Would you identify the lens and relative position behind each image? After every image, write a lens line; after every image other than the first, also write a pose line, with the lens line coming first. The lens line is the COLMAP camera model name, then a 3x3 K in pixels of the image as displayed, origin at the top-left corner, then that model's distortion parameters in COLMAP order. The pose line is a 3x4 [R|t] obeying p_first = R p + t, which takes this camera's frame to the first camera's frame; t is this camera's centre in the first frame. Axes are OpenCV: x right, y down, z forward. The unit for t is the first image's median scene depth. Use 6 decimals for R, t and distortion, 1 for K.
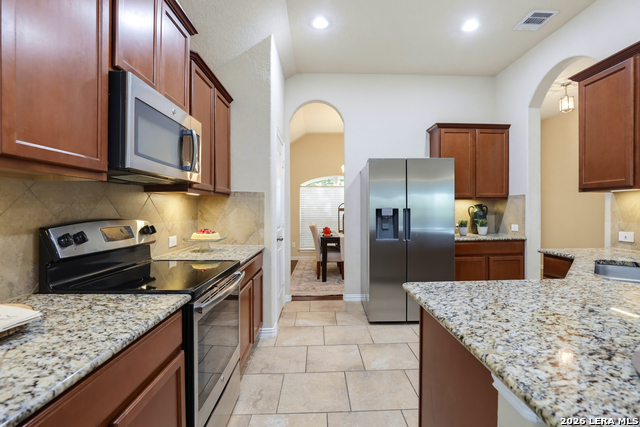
lens RADIAL K [[296.5, 0, 321.7], [0, 296.5, 212.9], [0, 0, 1]] dist [-0.034711, 0.007123]
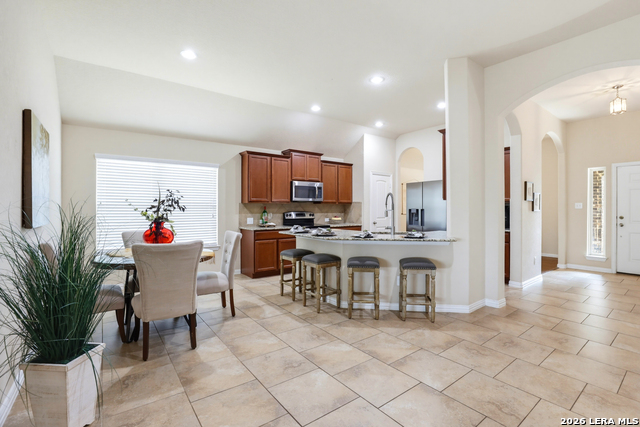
lens RADIAL K [[296.5, 0, 325.5], [0, 296.5, 208.5], [0, 0, 1]] dist [-0.034711, 0.007123]
pose [[0.604786, 0.009225, -0.796335, 1.392597], [-0.011941, 0.999926, 0.002515, -0.017155], [0.796299, 0.007988, 0.604851, -0.601288]]
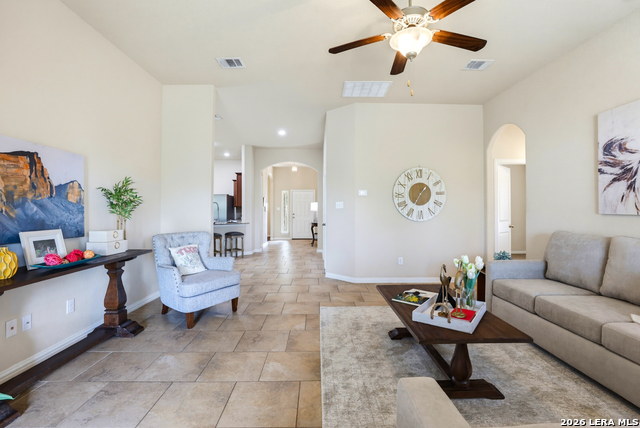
lens RADIAL K [[296.5, 0, 322.2], [0, 296.5, 210.3], [0, 0, 1]] dist [-0.034711, 0.007123]
pose [[0.999950, 0.007180, 0.006946, 1.453623], [-0.007112, 0.999927, -0.009776, 0.005608], [-0.007016, 0.009726, 0.999928, -2.242208]]
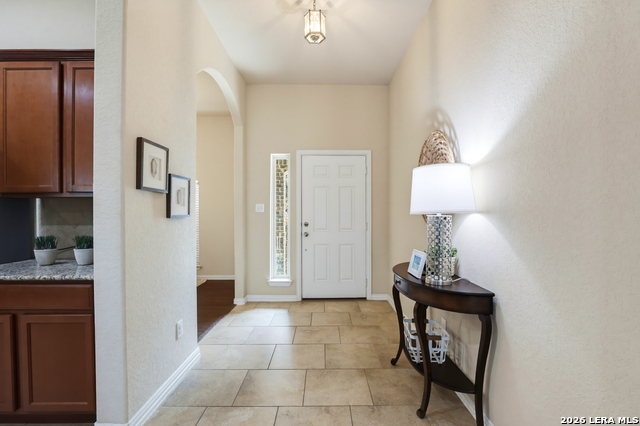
lens RADIAL K [[296.5, 0, 321.8], [0, 296.5, 212.7], [0, 0, 1]] dist [-0.034711, 0.007123]
pose [[0.999886, 0.005517, -0.014033, 1.169336], [-0.005669, 0.999925, -0.010850, -0.016469], [0.013972, 0.010928, 0.999843, 0.593639]]
